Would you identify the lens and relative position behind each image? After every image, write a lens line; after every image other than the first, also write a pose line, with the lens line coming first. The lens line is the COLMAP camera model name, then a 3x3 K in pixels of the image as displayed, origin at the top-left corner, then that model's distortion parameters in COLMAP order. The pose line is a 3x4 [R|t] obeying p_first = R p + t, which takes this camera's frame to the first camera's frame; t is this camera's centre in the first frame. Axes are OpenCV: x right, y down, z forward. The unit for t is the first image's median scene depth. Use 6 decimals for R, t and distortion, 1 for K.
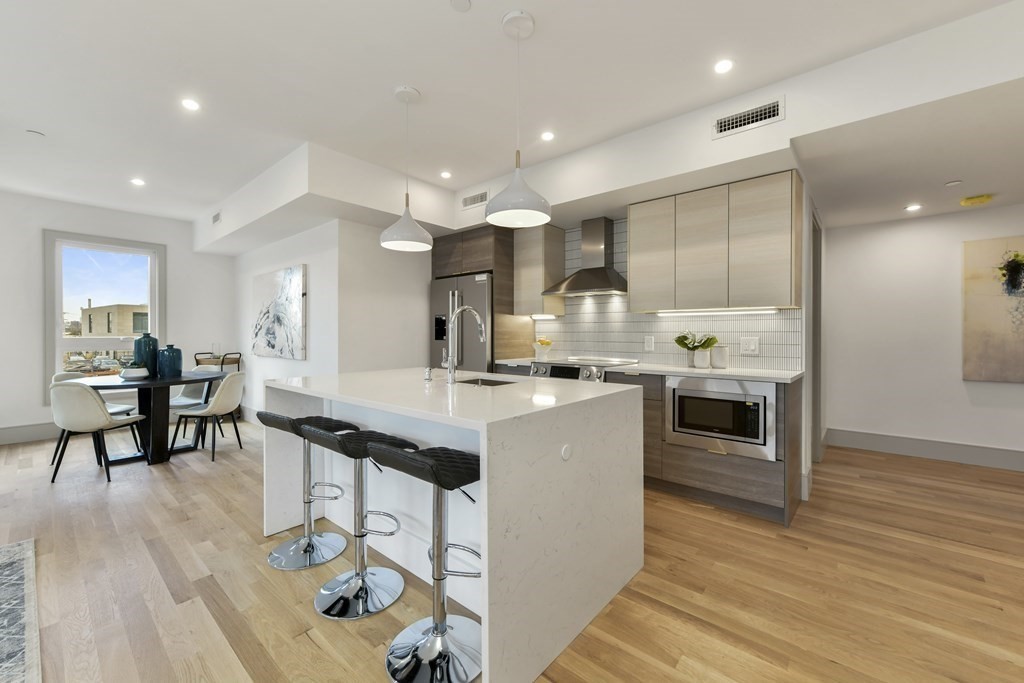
lens RADIAL K [[412.4, 0, 518.2], [0, 412.4, 336.6], [0, 0, 1]] dist [-0.000221, 0.000280]
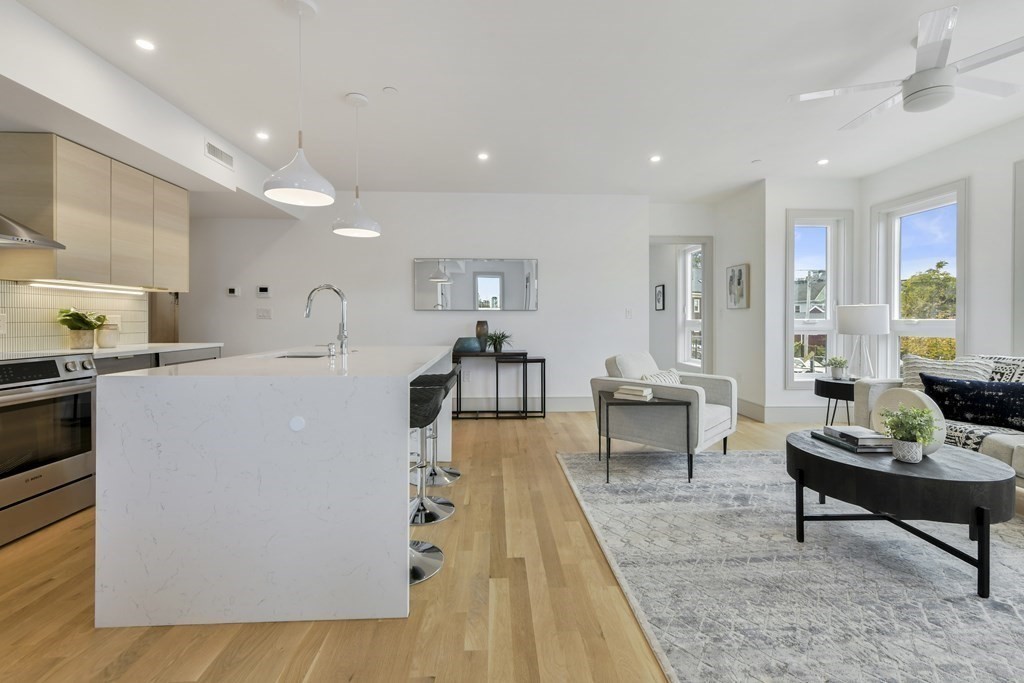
lens RADIAL K [[434.4, 0, 513.0], [0, 434.4, 319.6], [0, 0, 1]] dist [0.002412, 0.000343]
pose [[-0.684664, -0.002236, 0.728855, -0.757068], [0.001130, 0.999991, 0.004129, 0.007303], [-0.728858, 0.003651, -0.684656, 0.831376]]
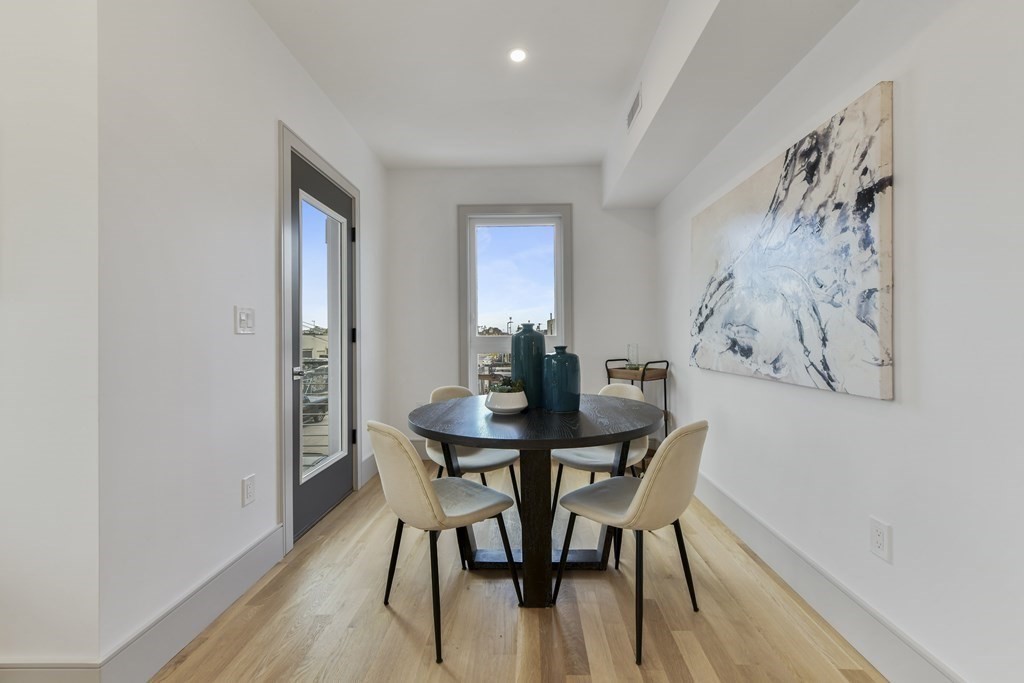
lens RADIAL K [[412.4, 0, 518.2], [0, 412.4, 336.6], [0, 0, 1]] dist [-0.000221, 0.000280]
pose [[0.632057, -0.009242, -0.774867, -0.509293], [0.003980, 0.999954, -0.008681, 0.013006], [0.774912, 0.002403, 0.632065, 0.668174]]
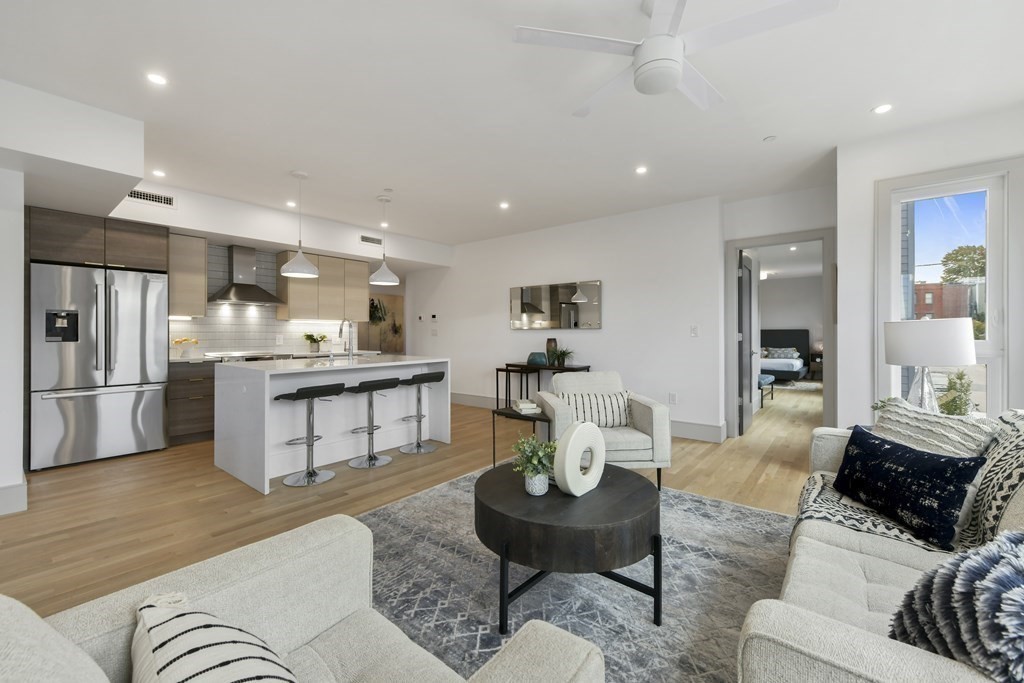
lens RADIAL K [[417.0, 0, 513.4], [0, 417.0, 330.5], [0, 0, 1]] dist [0.002442, 0.000501]
pose [[-0.027710, 0.004966, 0.999604, -1.180636], [0.005434, 0.999974, -0.004817, -0.005202], [-0.999601, 0.005299, -0.027736, 0.171471]]
